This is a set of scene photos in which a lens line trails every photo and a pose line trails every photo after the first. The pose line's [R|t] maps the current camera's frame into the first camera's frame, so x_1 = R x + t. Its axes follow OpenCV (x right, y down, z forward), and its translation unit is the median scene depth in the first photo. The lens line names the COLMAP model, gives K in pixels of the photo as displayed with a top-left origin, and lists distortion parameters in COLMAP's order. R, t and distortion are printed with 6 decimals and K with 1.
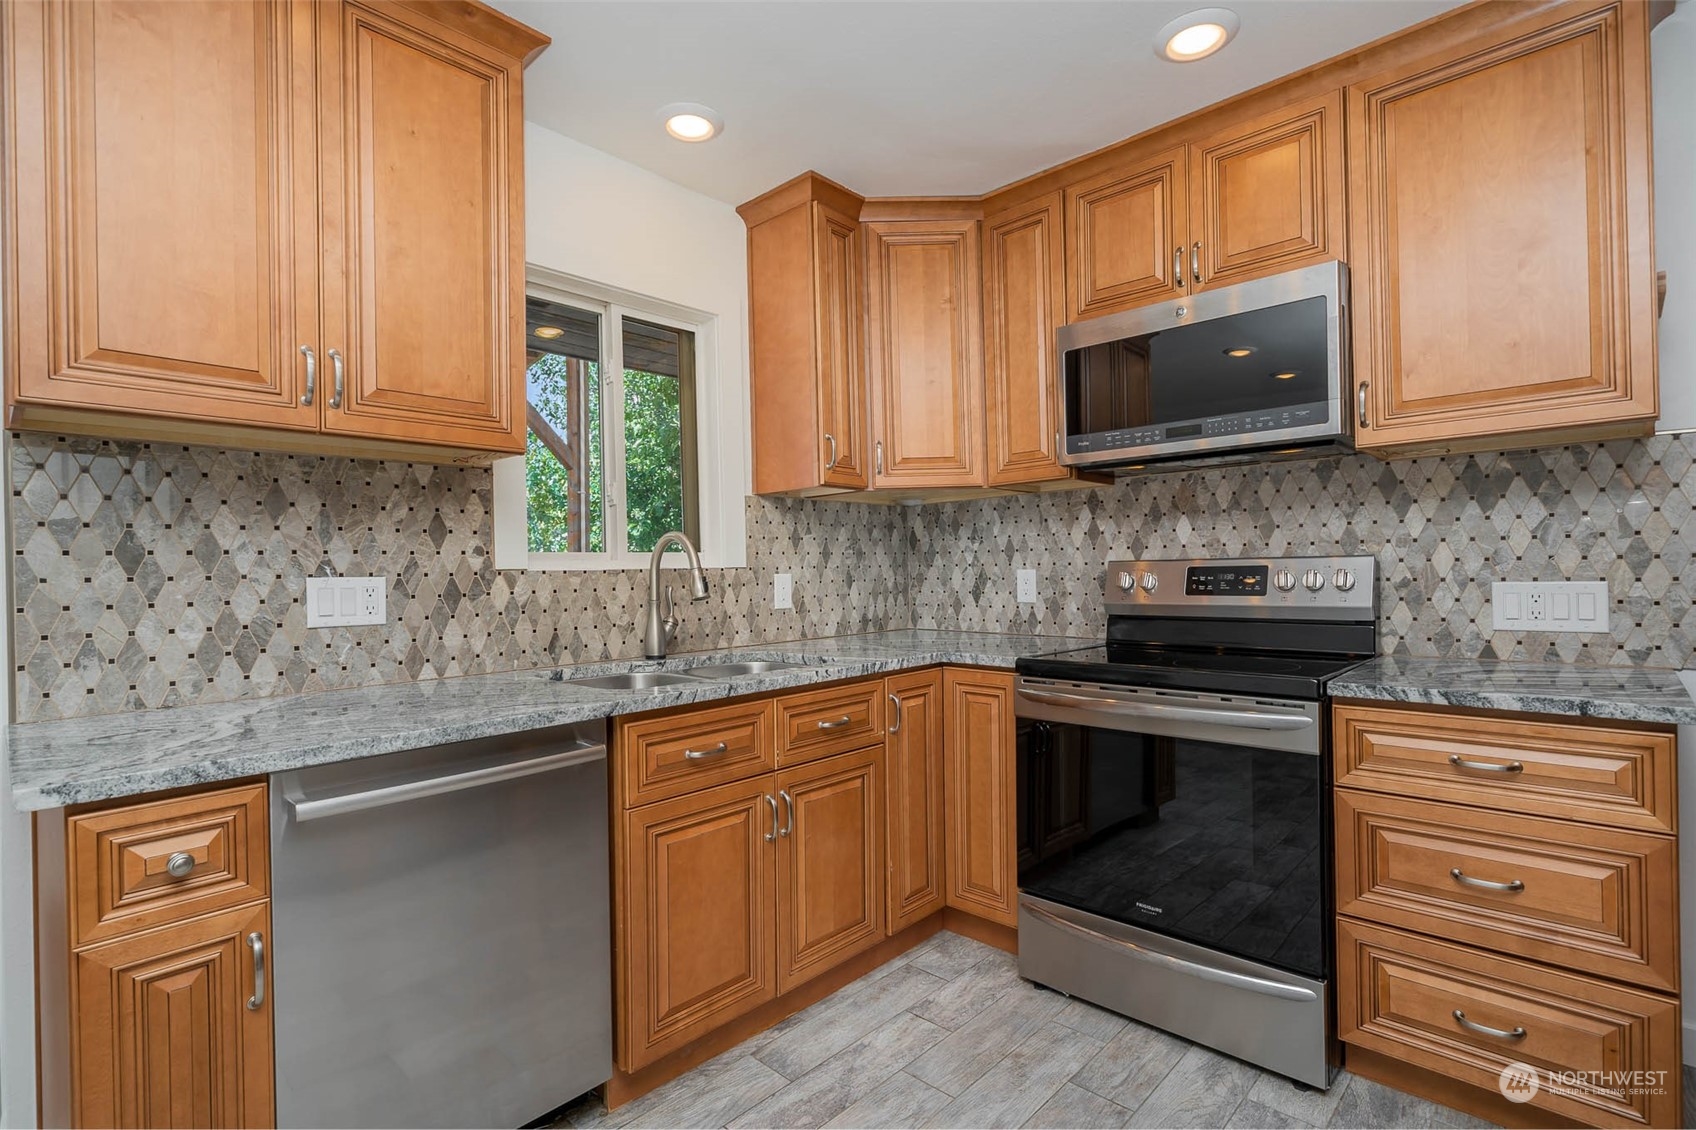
lens RADIAL K [[818.3, 0, 863.5], [0, 818.3, 573.0], [0, 0, 1]] dist [0.001744, 0.004240]
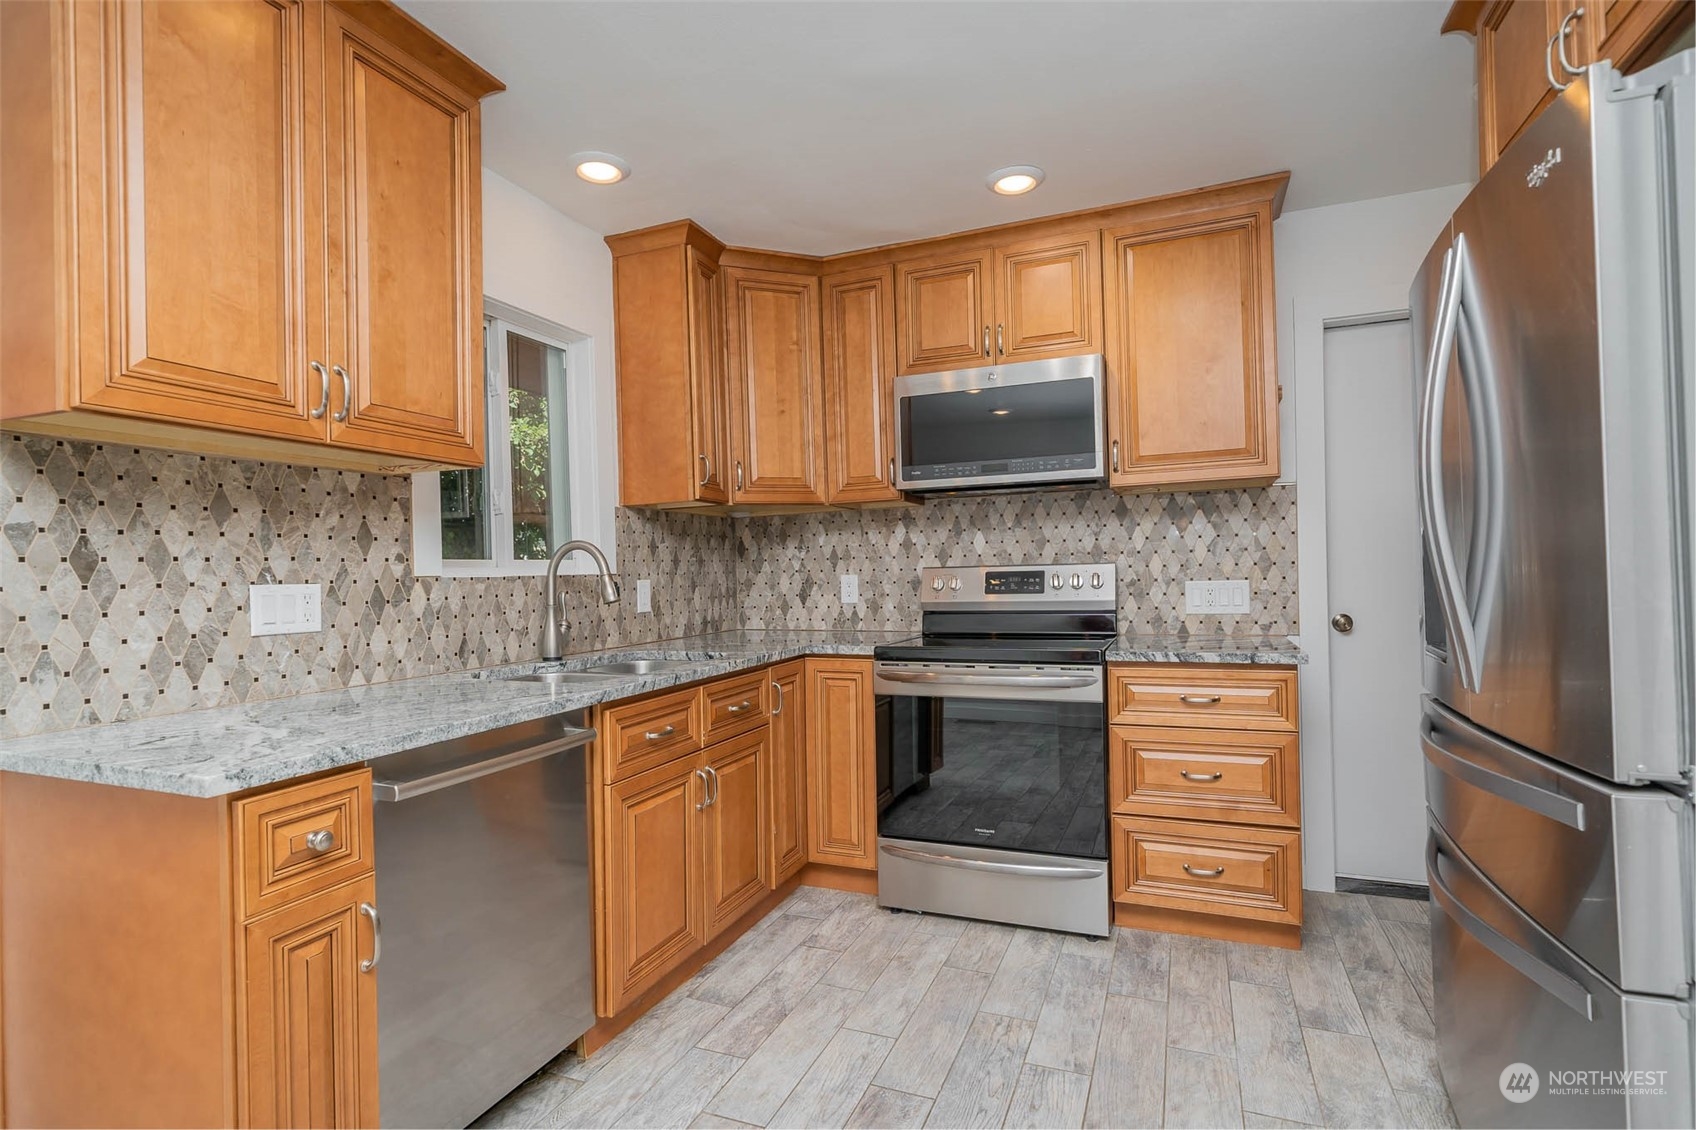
lens RADIAL K [[818.3, 0, 877.2], [0, 818.3, 574.5], [0, 0, 1]] dist [0.001744, 0.004240]
pose [[0.931355, -0.005120, 0.364078, -0.286313], [0.008094, 0.999945, -0.006643, 0.004796], [-0.364024, 0.009134, 0.931345, -0.162633]]
